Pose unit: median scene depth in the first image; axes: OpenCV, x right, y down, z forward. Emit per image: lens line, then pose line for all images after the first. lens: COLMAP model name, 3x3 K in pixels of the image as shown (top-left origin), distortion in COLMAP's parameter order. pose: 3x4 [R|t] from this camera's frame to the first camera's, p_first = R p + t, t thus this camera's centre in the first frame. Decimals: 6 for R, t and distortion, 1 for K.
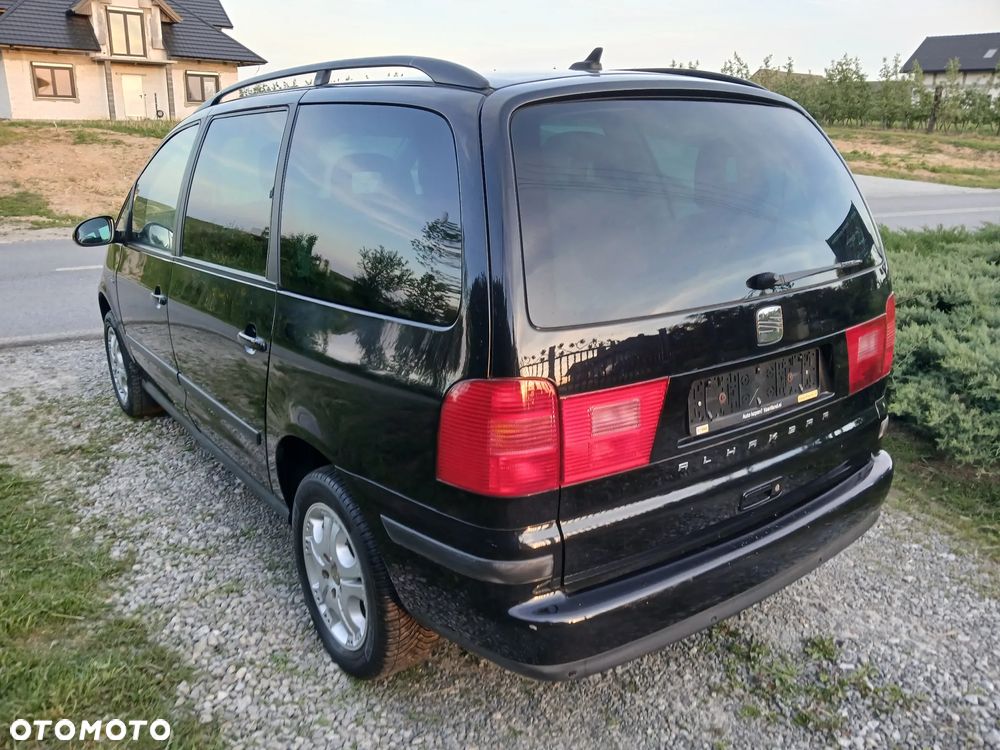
lens RADIAL K [[813.6, 0, 506.1], [0, 813.6, 385.3], [0, 0, 1]] dist [-0.014472, -0.016133]
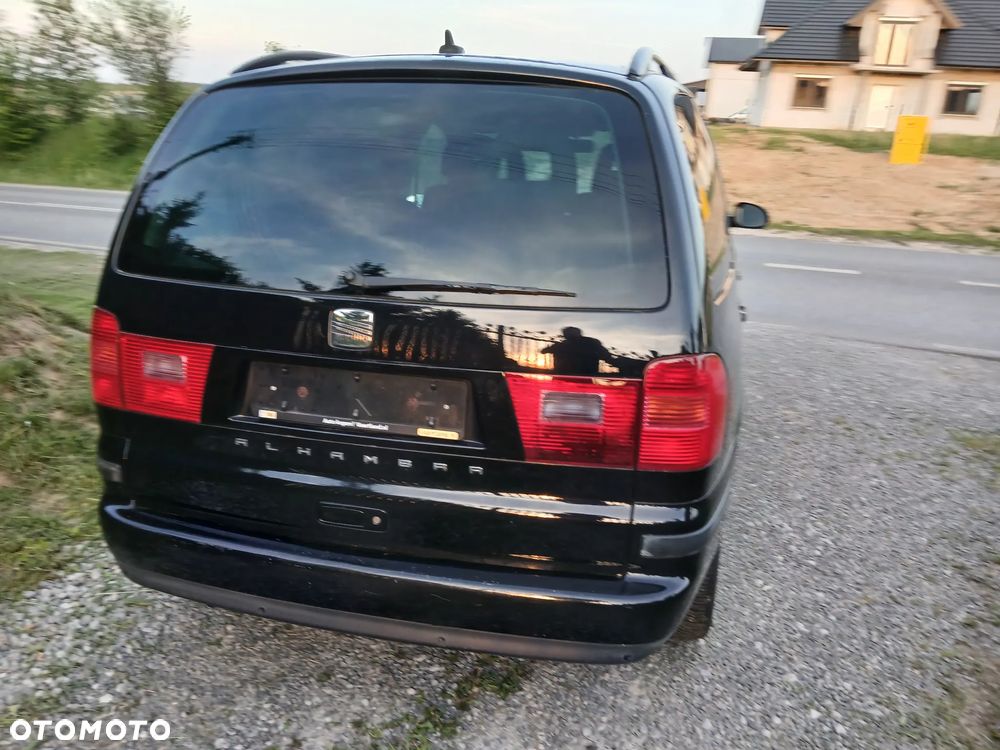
lens RADIAL K [[812.3, 0, 502.7], [0, 812.3, 374.6], [0, 0, 1]] dist [0.019144, -0.073213]
pose [[0.634371, 0.239694, -0.734929, 0.839876], [-0.258243, 0.961805, 0.090781, -0.114451], [0.728618, 0.132202, 0.672041, 0.400181]]
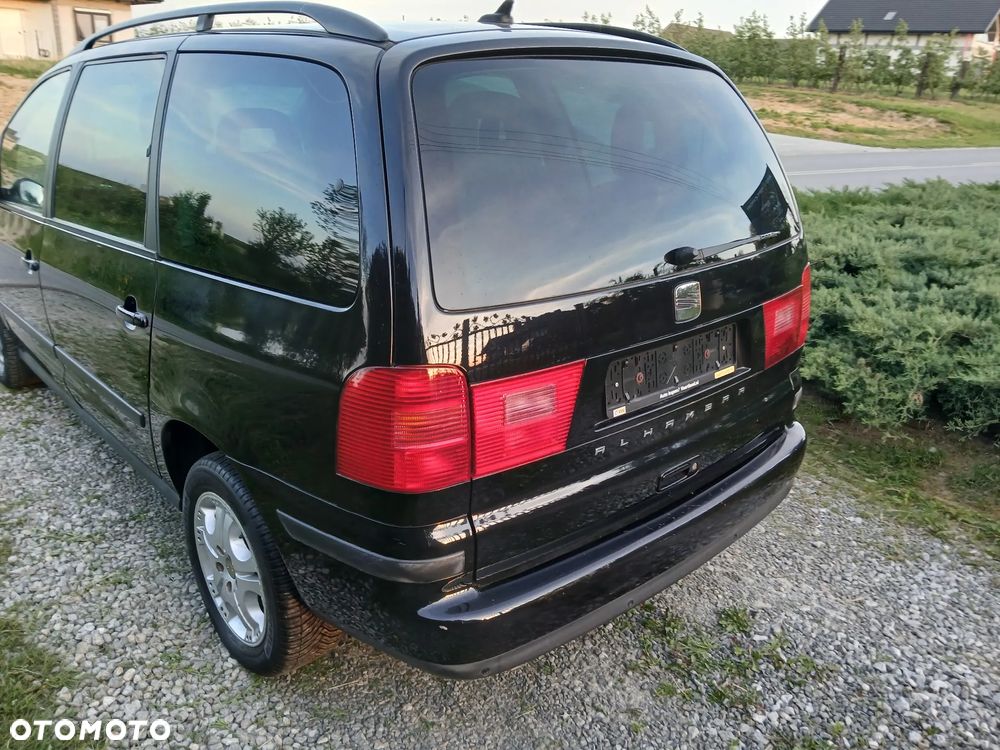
lens RADIAL K [[812.3, 0, 502.7], [0, 812.3, 374.6], [0, 0, 1]] dist [0.019144, -0.073213]
pose [[0.994857, -0.010290, 0.100765, 0.006810], [0.005917, 0.999031, 0.043607, -0.023199], [-0.101116, -0.042787, 0.993954, 0.048161]]
